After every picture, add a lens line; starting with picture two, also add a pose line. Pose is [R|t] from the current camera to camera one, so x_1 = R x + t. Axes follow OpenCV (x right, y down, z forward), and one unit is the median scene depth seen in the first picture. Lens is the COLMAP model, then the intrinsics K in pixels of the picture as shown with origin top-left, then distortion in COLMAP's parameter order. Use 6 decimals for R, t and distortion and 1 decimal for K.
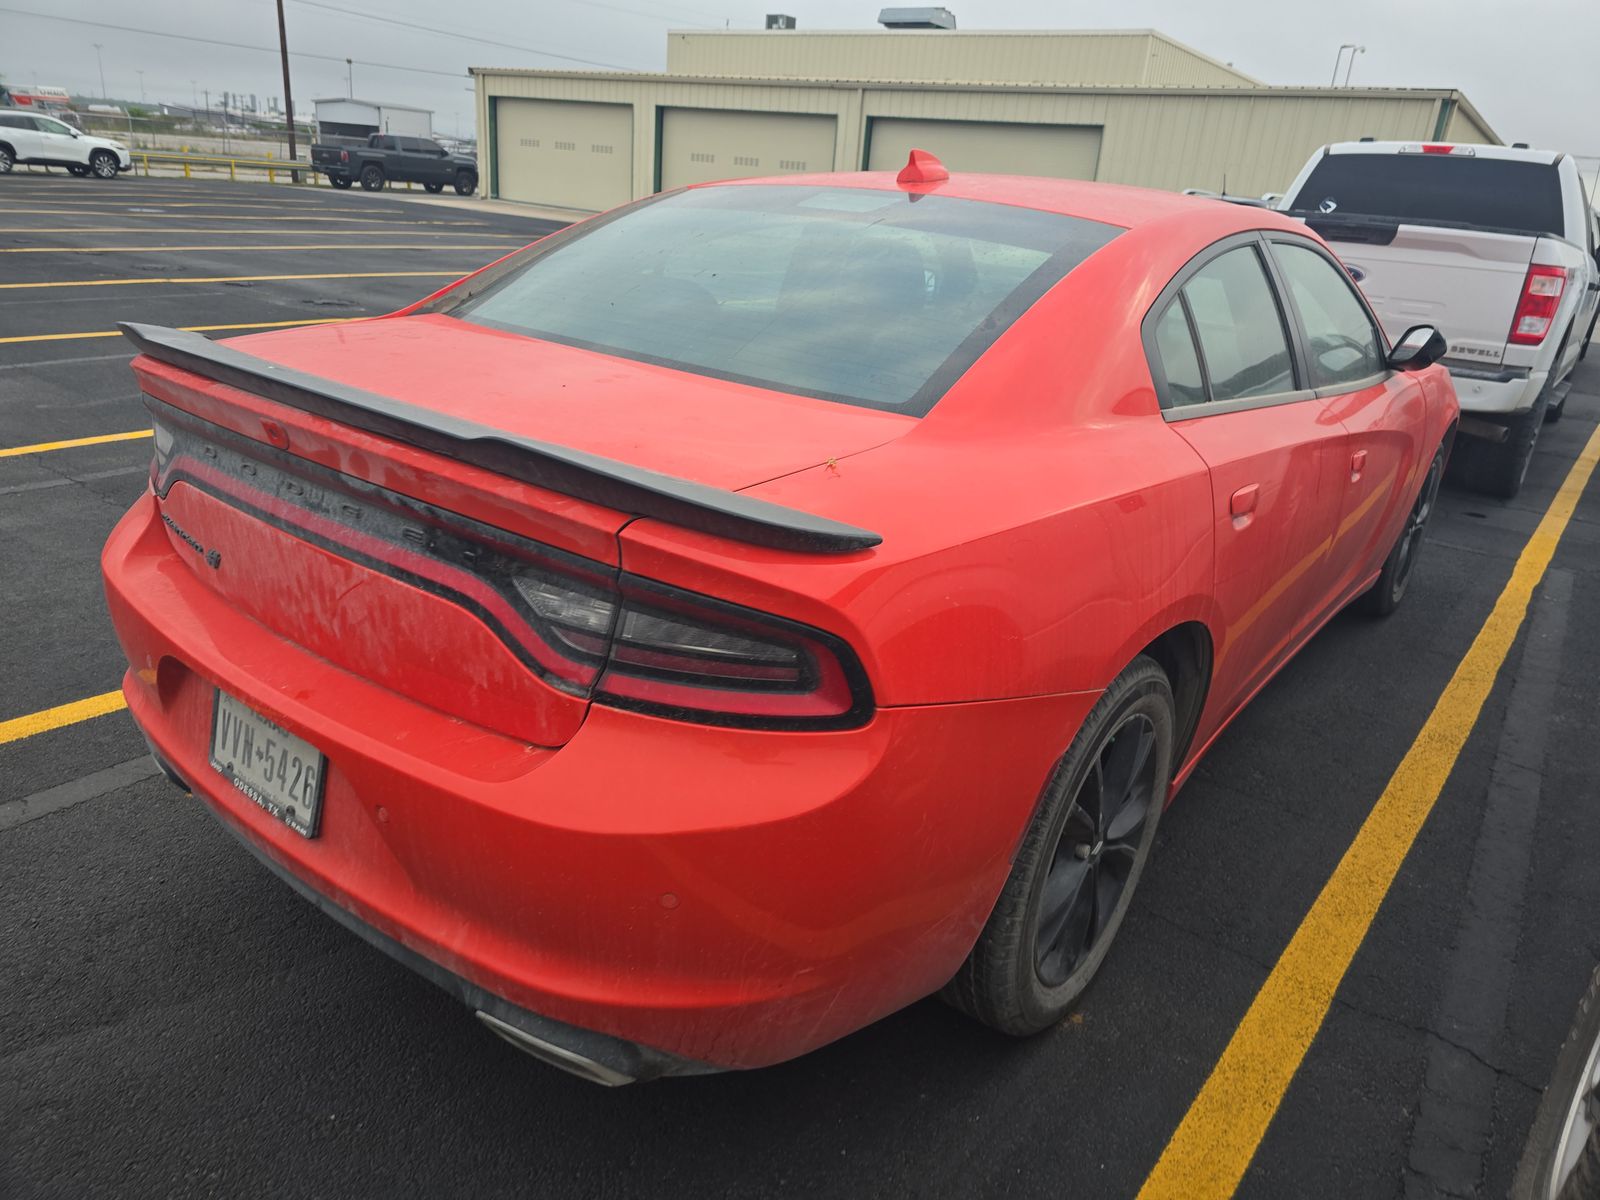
lens RADIAL K [[1097.0, 0, 800.0], [0, 1097.0, 600.0], [0, 0, 1]] dist [0.059287, -0.057496]
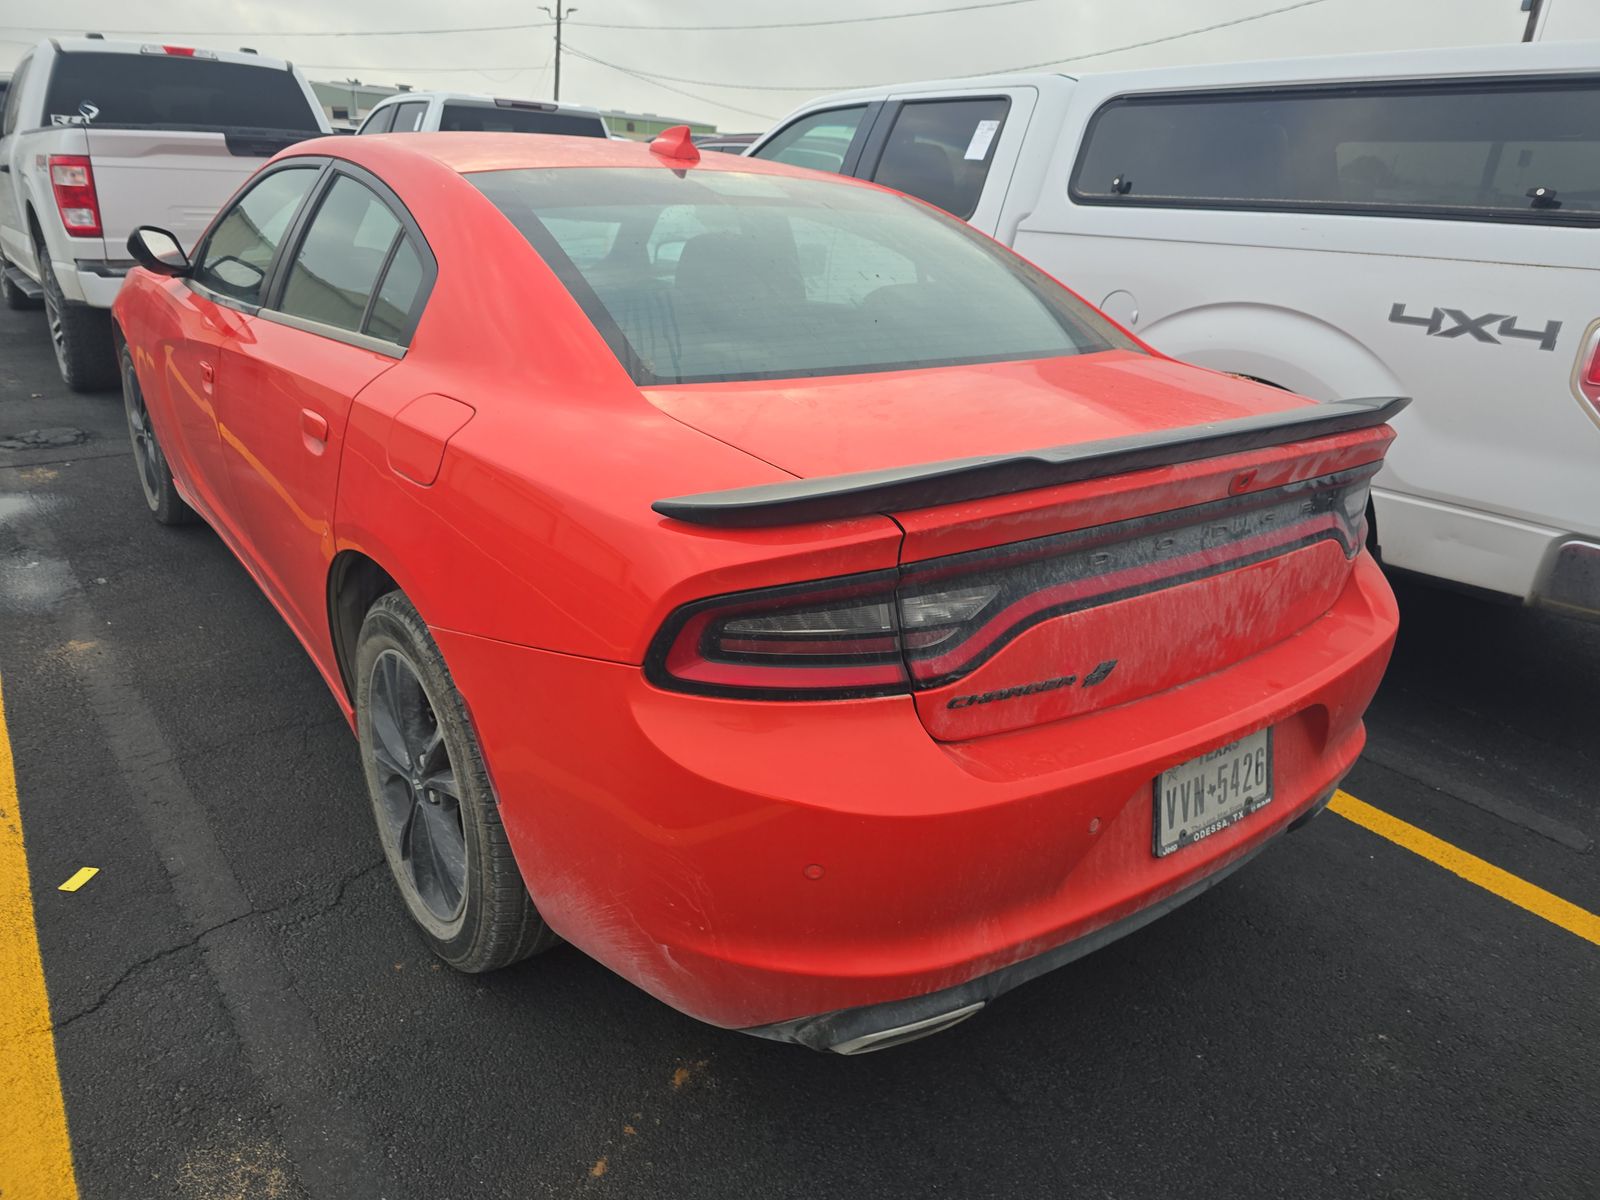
lens RADIAL K [[1097.0, 0, 800.0], [0, 1097.0, 600.0], [0, 0, 1]] dist [0.059287, -0.057496]
pose [[0.246247, -0.407563, 0.879349, -1.575912], [0.308929, 0.892970, 0.327365, -0.533619], [-0.918654, 0.191044, 0.345800, 1.059955]]
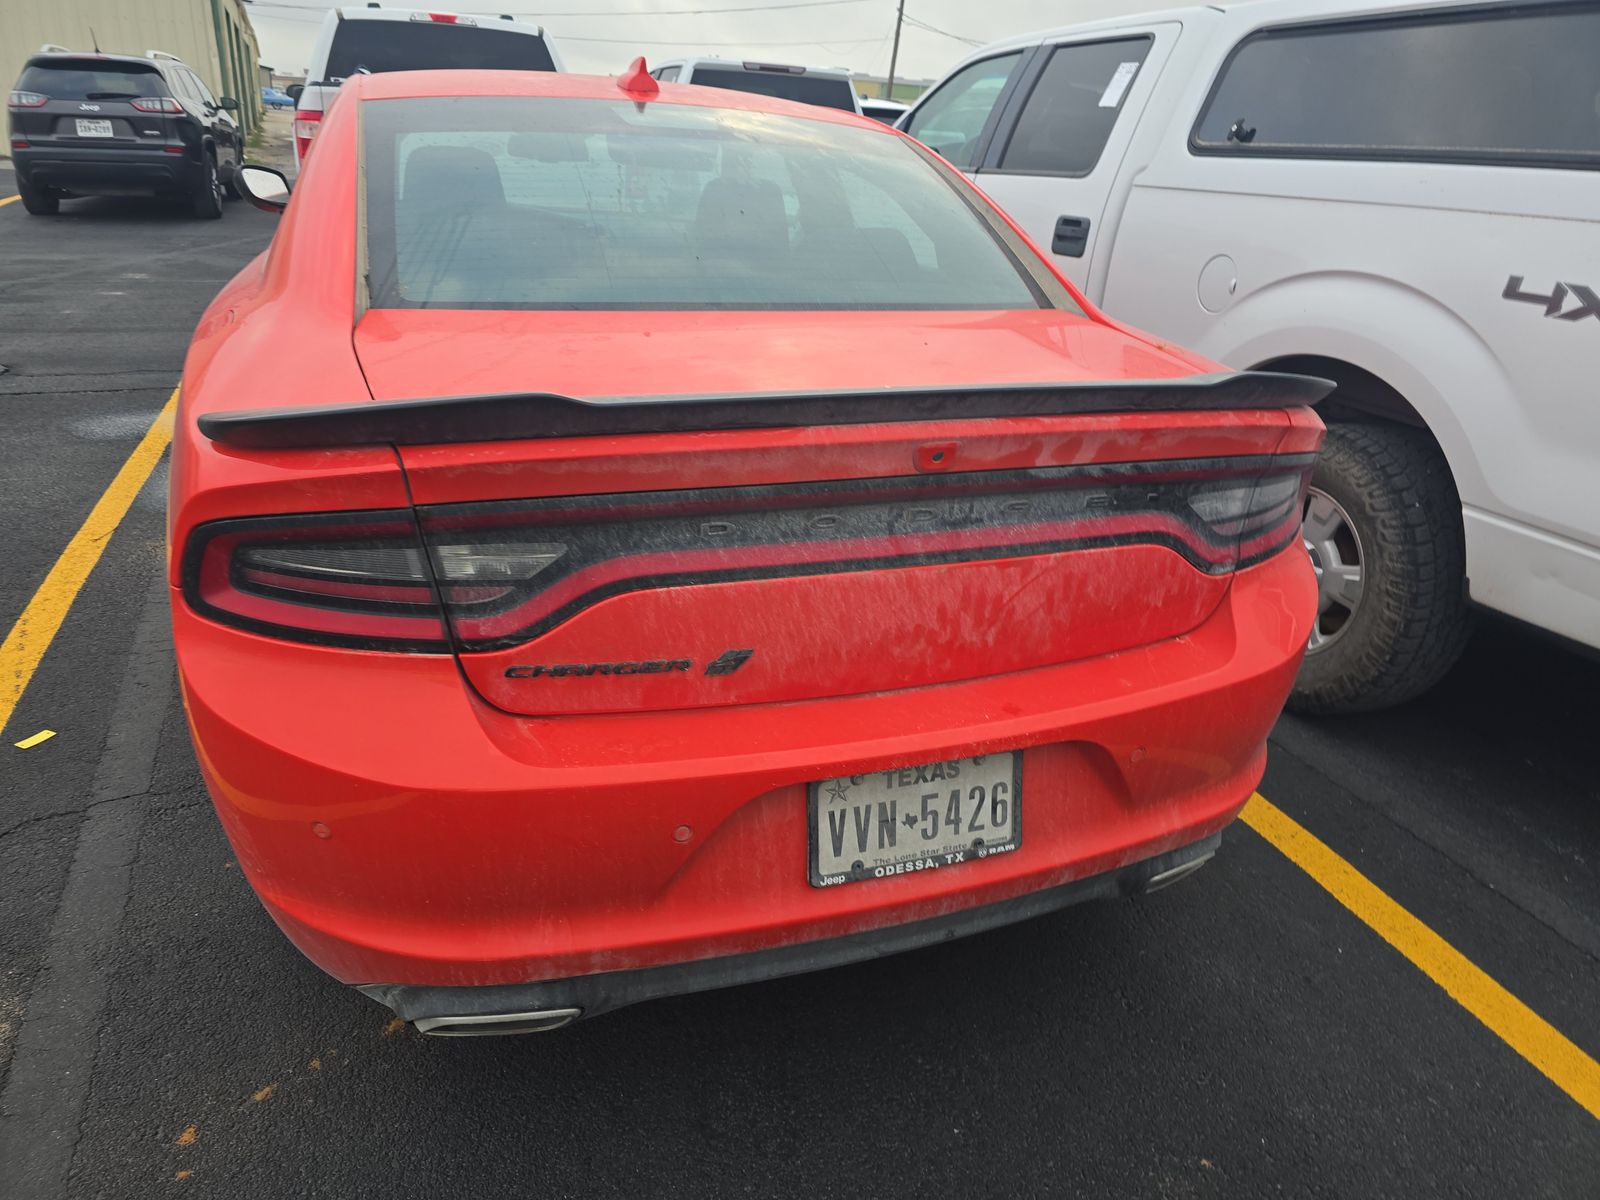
lens RADIAL K [[1088.0, 0, 804.7], [0, 1088.0, 599.2], [0, 0, 1]] dist [0.071193, -0.070067]
pose [[0.514255, -0.381971, 0.767880, -1.249880], [0.286387, 0.920432, 0.266060, -0.309824], [-0.808409, 0.083089, 0.582728, 0.599710]]
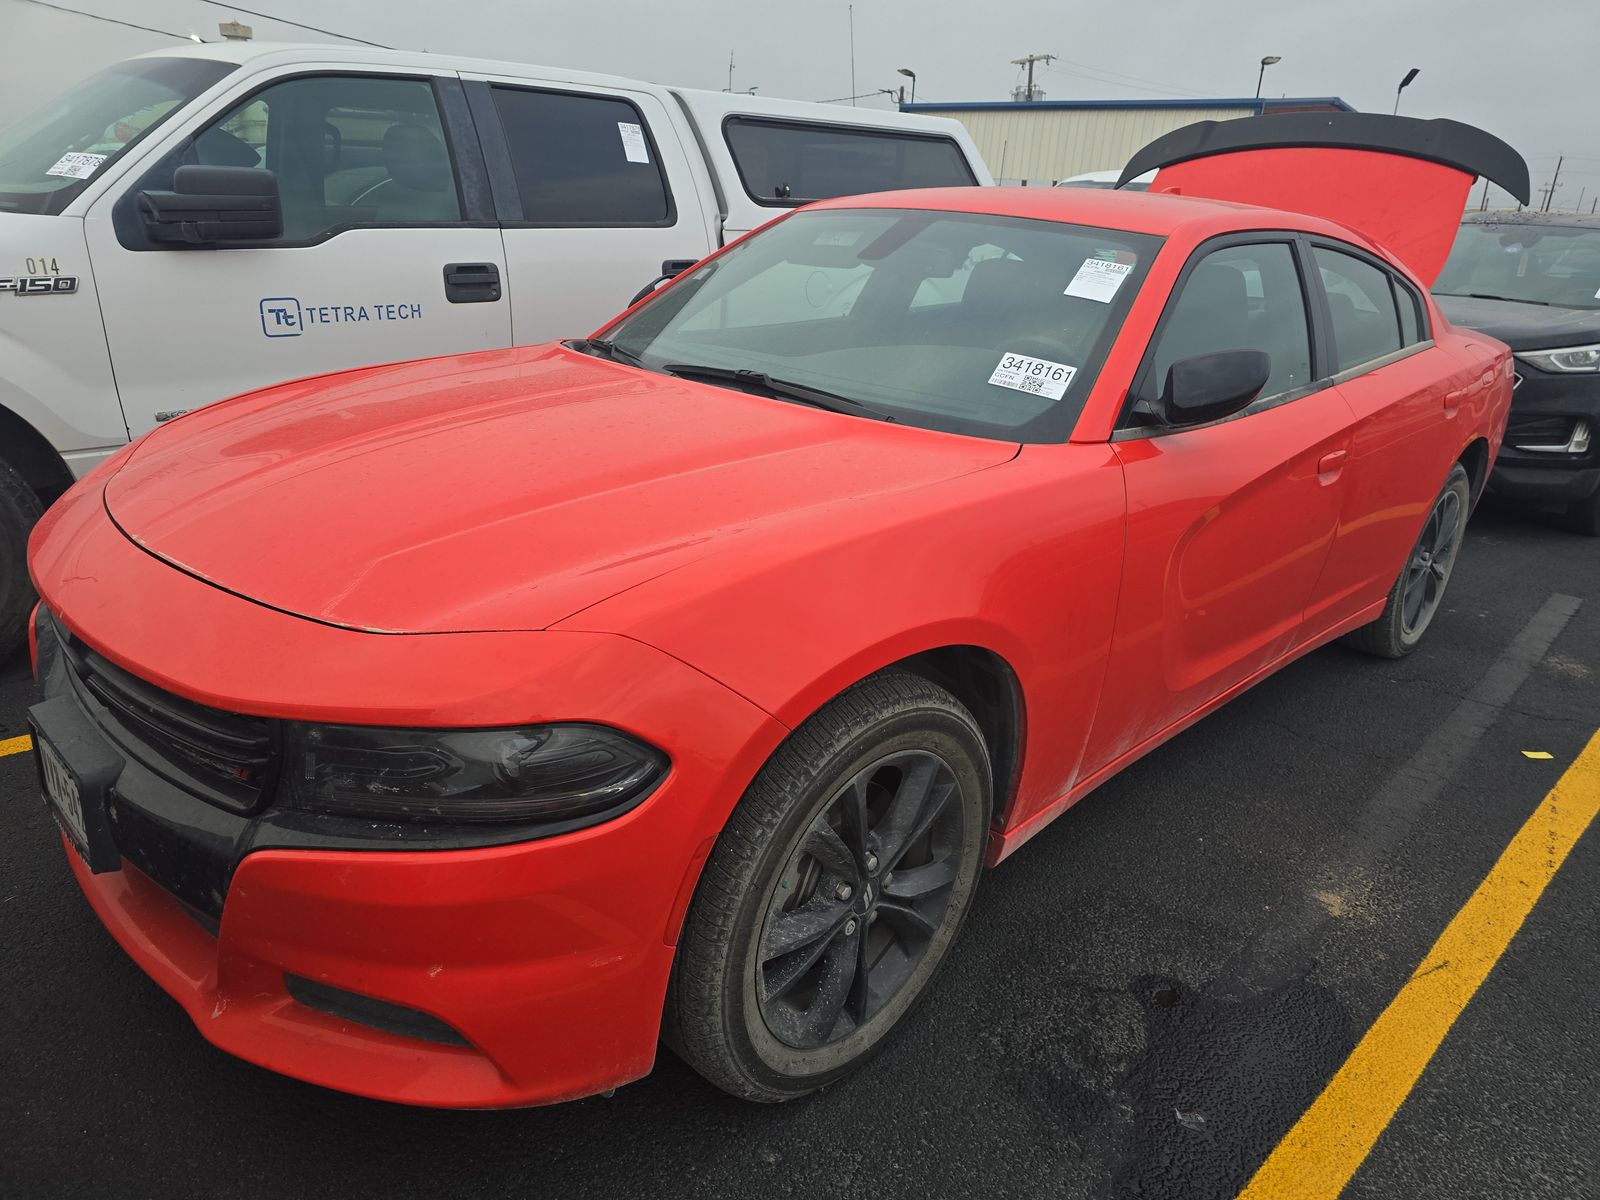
lens RADIAL K [[1069.2, 0, 800.0], [0, 1069.2, 600.0], [0, 0, 1]] dist [0.056097, -0.051936]
pose [[-0.987339, -0.151640, 0.046560, 0.737905], [-0.083018, 0.744080, 0.662912, -1.508135], [-0.135168, 0.650654, -0.747248, 4.152353]]
